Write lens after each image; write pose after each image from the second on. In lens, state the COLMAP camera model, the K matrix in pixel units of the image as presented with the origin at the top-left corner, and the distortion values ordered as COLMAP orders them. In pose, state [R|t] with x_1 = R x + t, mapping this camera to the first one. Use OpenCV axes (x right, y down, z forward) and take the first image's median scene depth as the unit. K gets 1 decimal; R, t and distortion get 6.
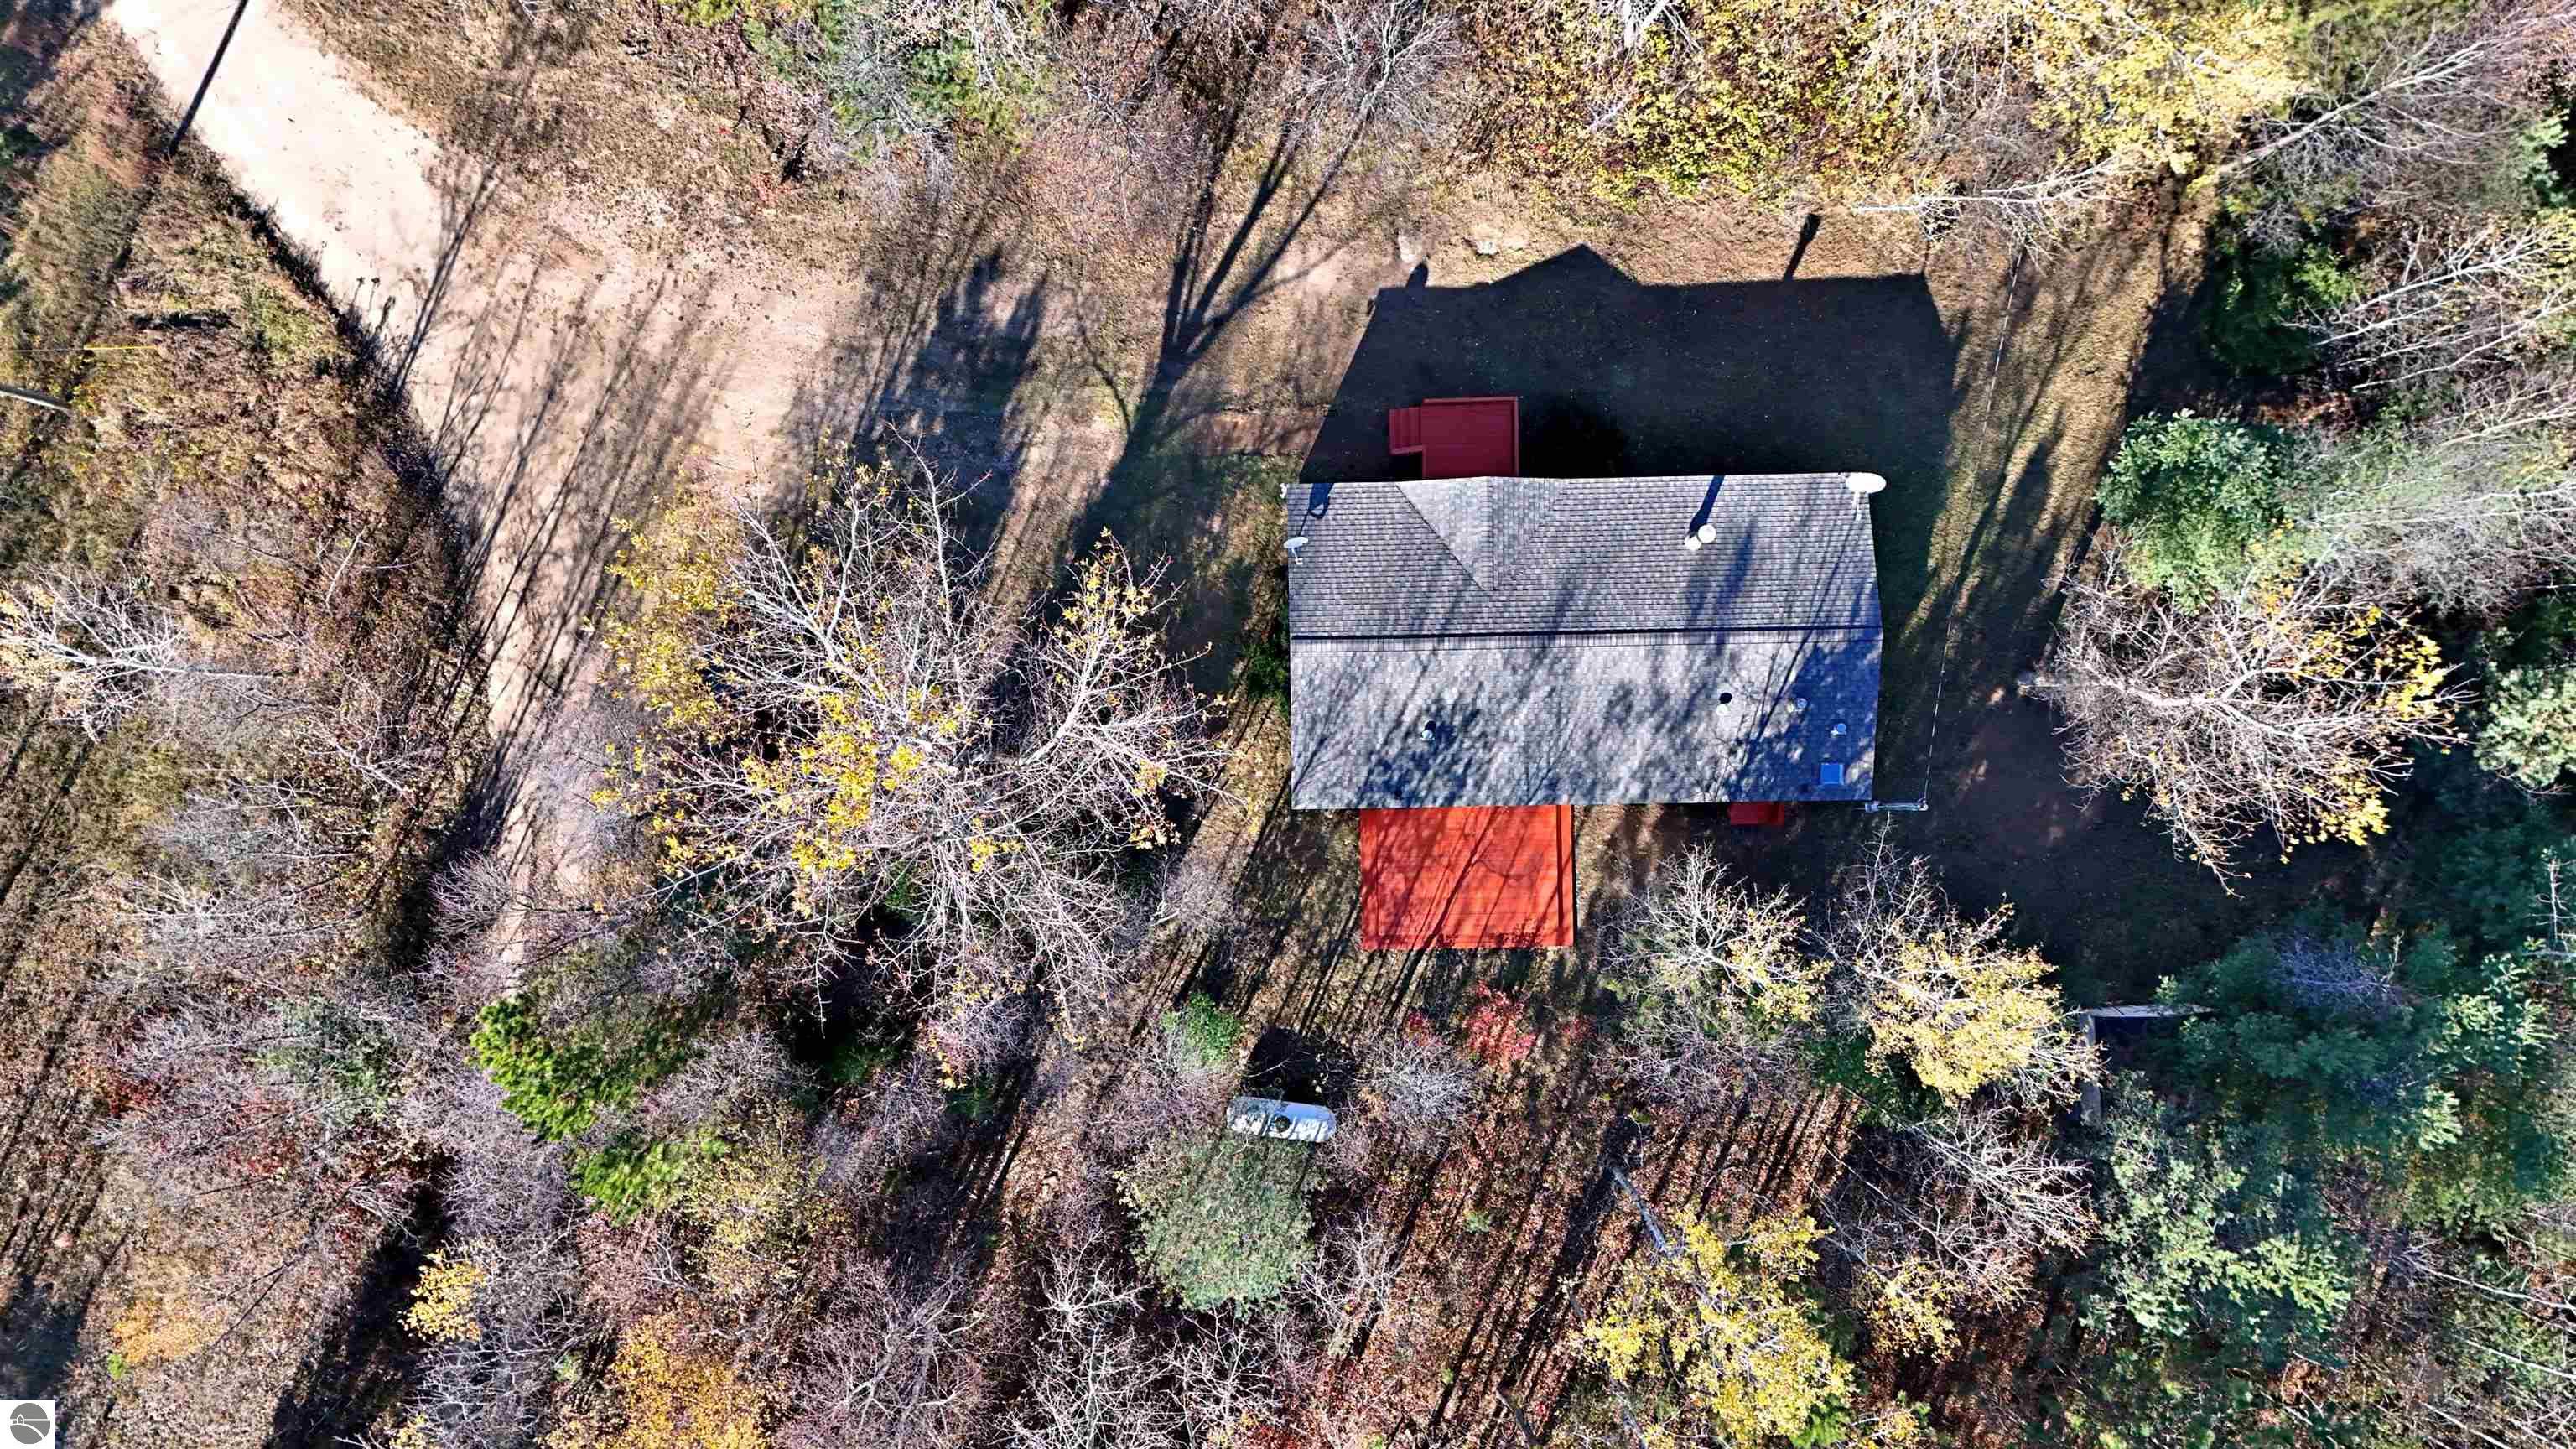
lens RADIAL K [[1899.1, 0, 1288.0], [0, 1899.1, 724.5], [0, 0, 1]] dist [0.055340, -0.066574]
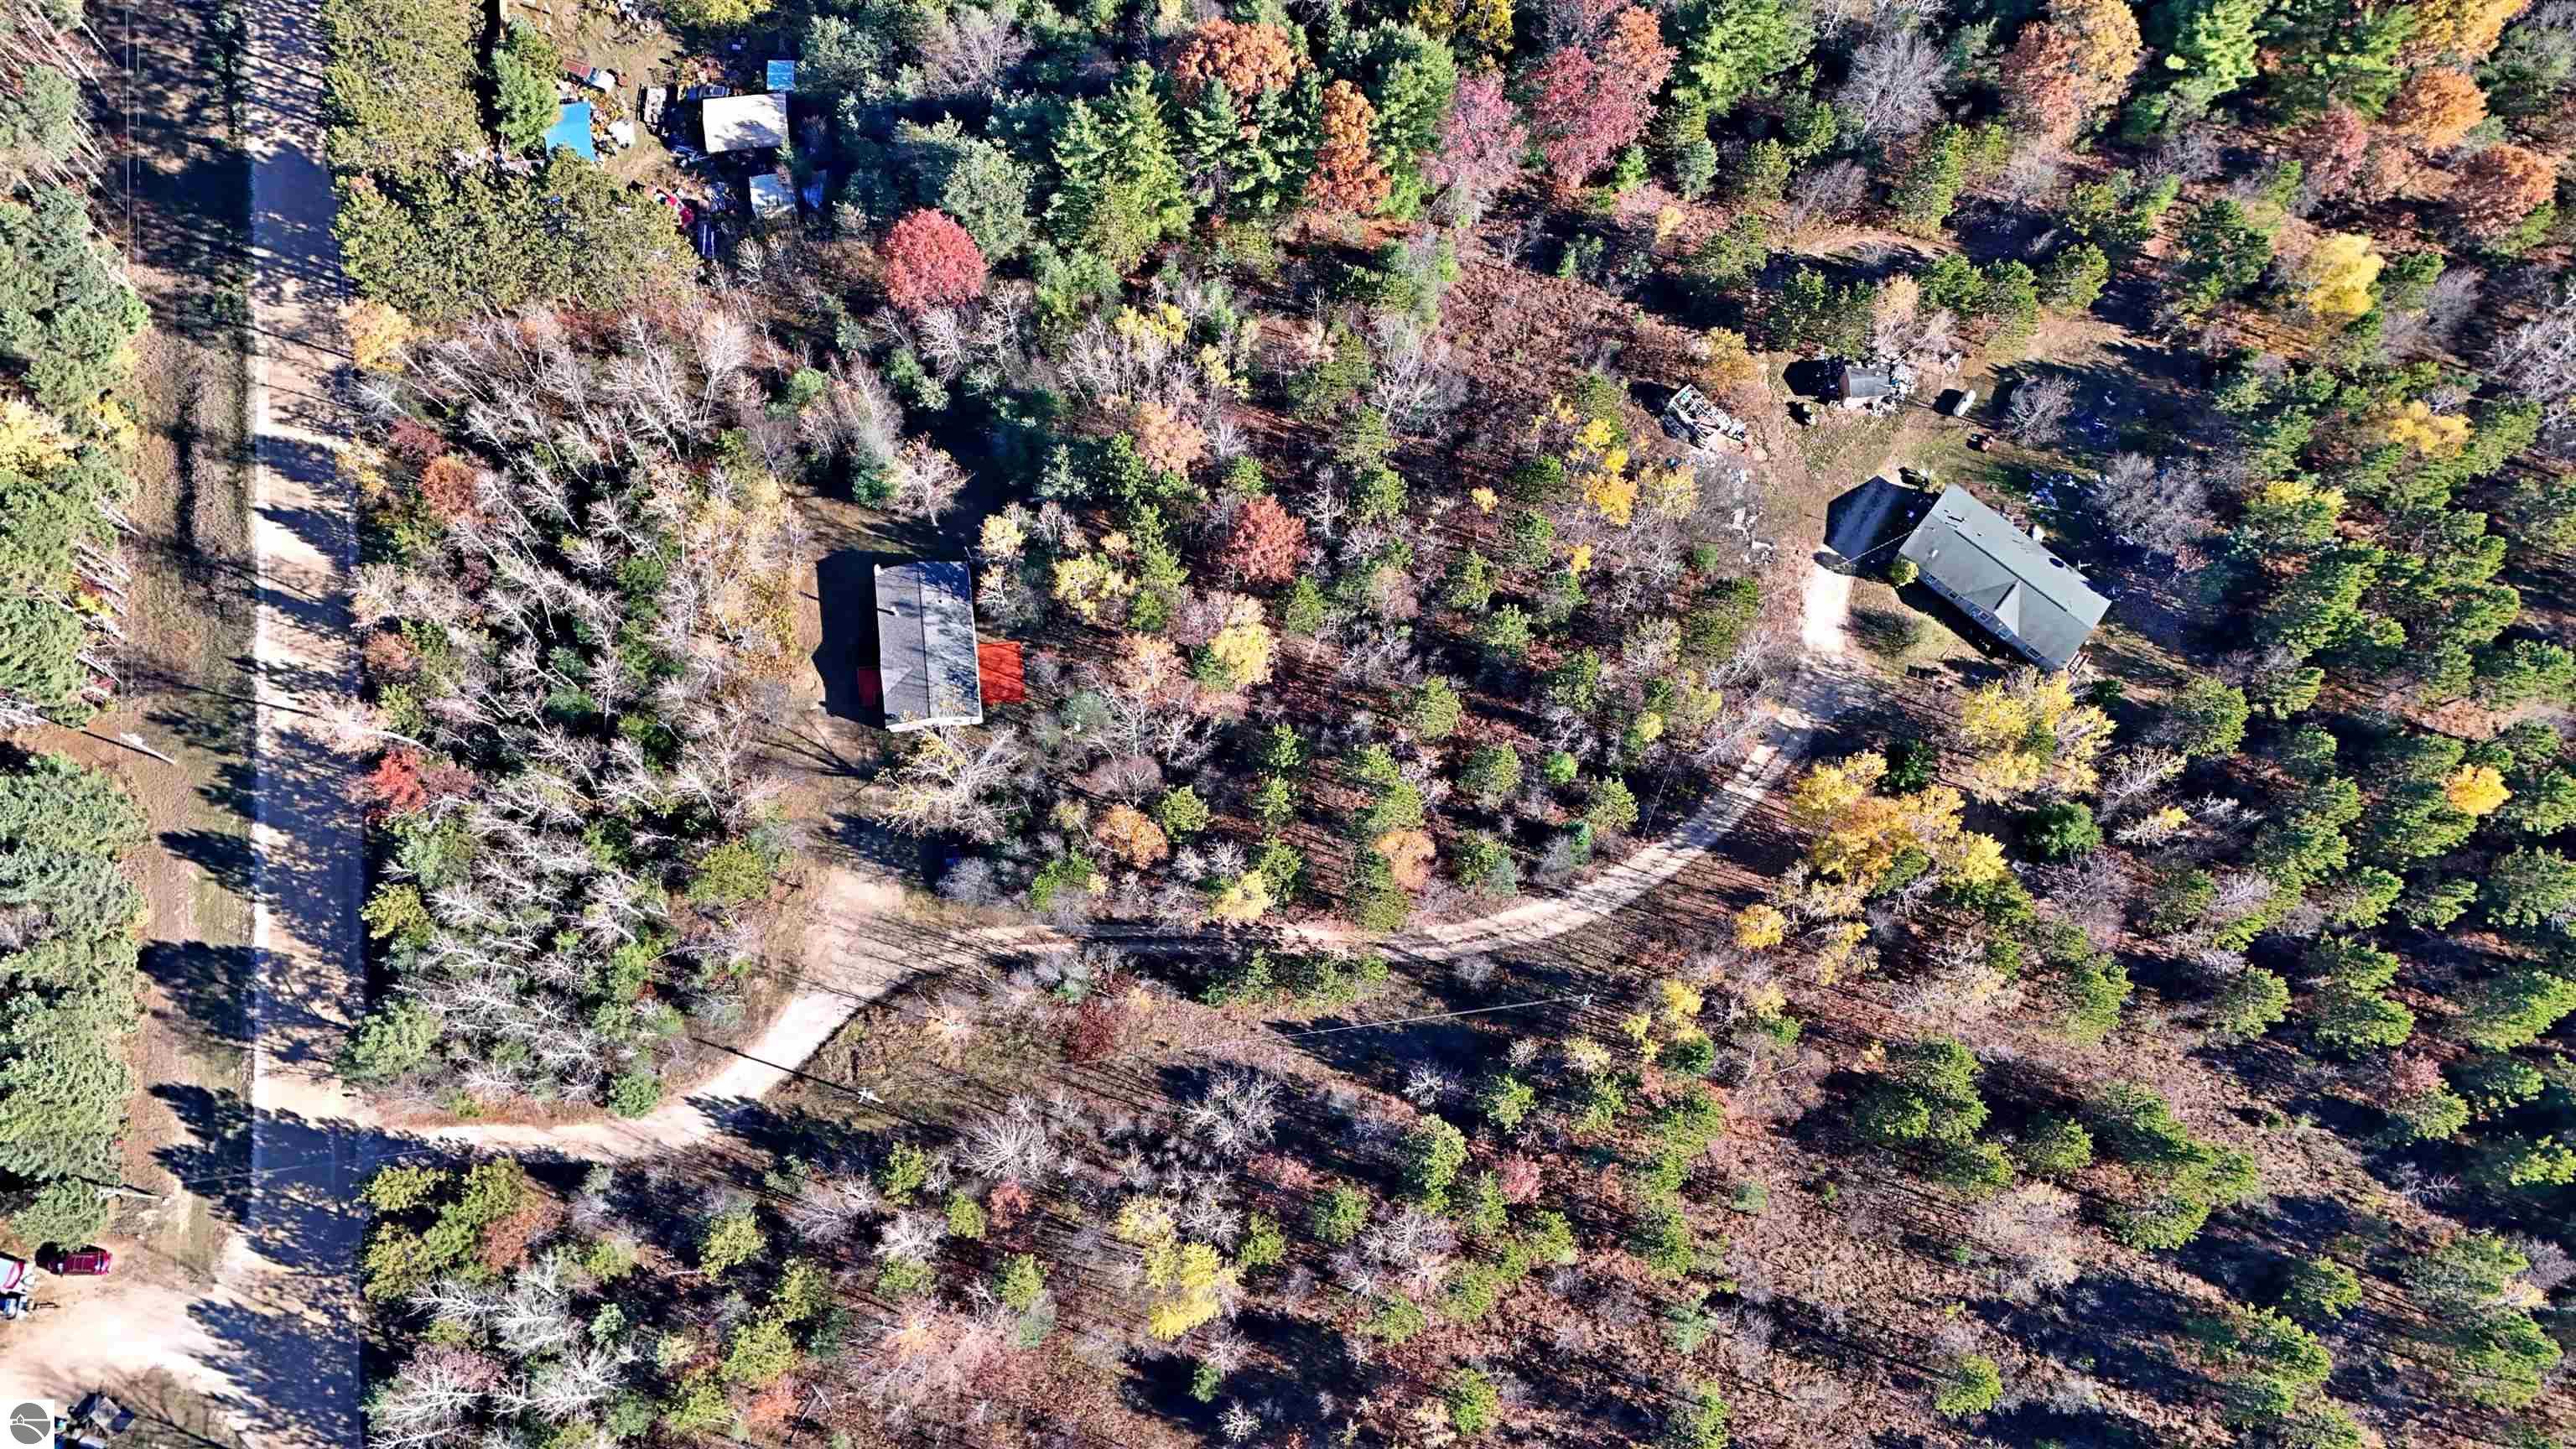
lens RADIAL K [[1899.1, 0, 1288.0], [0, 1899.1, 724.5], [0, 0, 1]] dist [0.055340, -0.066574]
pose [[-0.101310, -0.964603, 0.243469, -0.880600], [0.994042, -0.088259, 0.063956, 0.367160], [-0.040204, 0.248498, 0.967798, -2.304688]]
